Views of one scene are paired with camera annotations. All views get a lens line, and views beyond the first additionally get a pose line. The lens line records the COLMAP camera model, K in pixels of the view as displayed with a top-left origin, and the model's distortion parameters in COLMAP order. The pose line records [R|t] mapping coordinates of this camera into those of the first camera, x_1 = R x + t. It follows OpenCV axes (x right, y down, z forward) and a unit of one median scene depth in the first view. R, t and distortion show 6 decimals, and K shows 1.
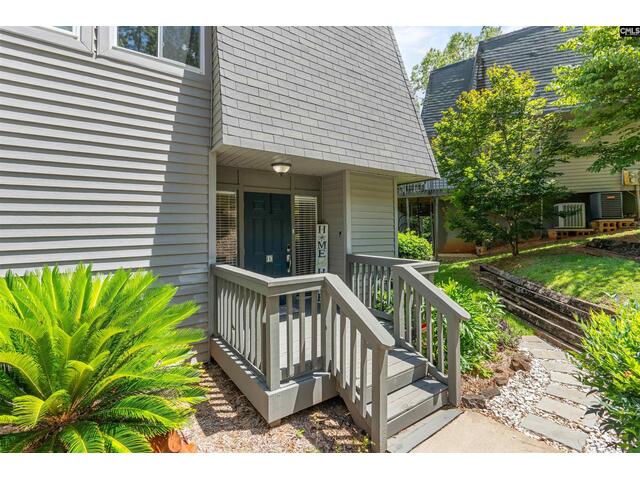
lens RADIAL K [[297.4, 0, 325.7], [0, 297.4, 221.6], [0, 0, 1]] dist [-0.004617, -0.000279]
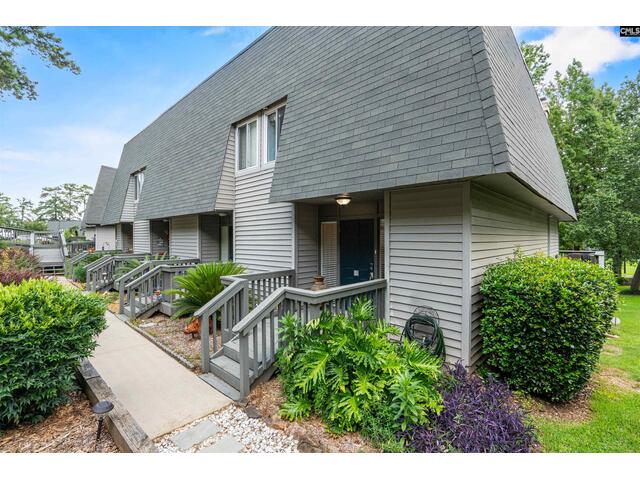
lens RADIAL K [[297.4, 0, 319.5], [0, 297.4, 235.7], [0, 0, 1]] dist [-0.004617, -0.000279]
pose [[0.183944, 0.007899, -0.982905, 0.974504], [0.025510, 0.999593, 0.012807, -0.048890], [0.982606, -0.027430, 0.183667, 0.619580]]
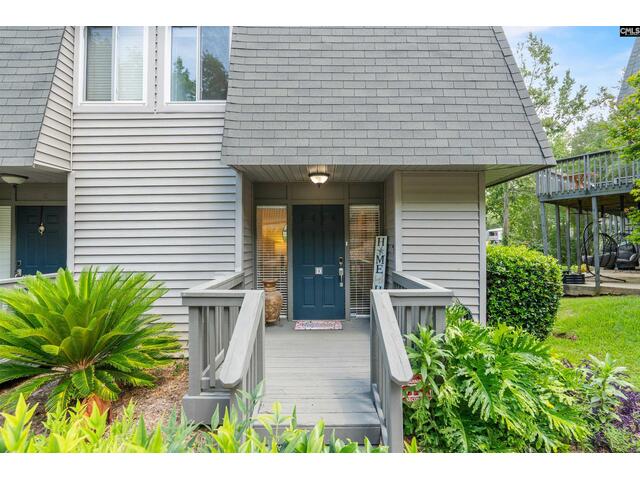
lens RADIAL K [[297.4, 0, 323.2], [0, 297.4, 235.8], [0, 0, 1]] dist [-0.004617, -0.000279]
pose [[0.813816, -0.000952, -0.581122, 0.392468], [0.008044, 0.999921, 0.009626, -0.001668], [0.581067, -0.012509, 0.813759, 0.199673]]
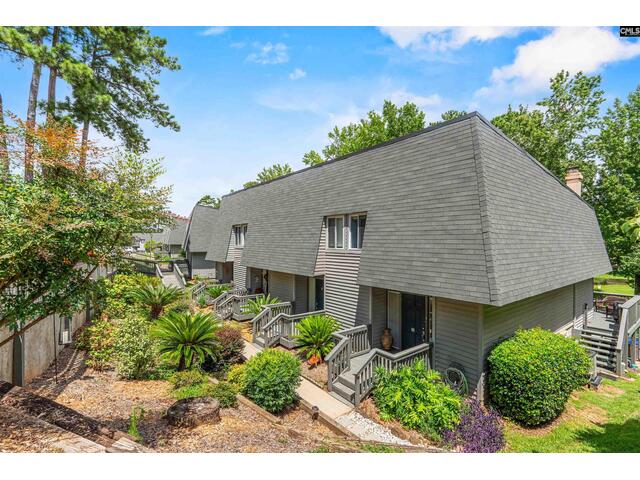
lens RADIAL K [[297.4, 0, 317.5], [0, 297.4, 239.3], [0, 0, 1]] dist [-0.004617, -0.000279]
pose [[0.027523, 0.002512, -0.999618, 1.646929], [0.020640, 0.999782, 0.003081, -0.460710], [0.999408, -0.020717, 0.027465, 0.350456]]
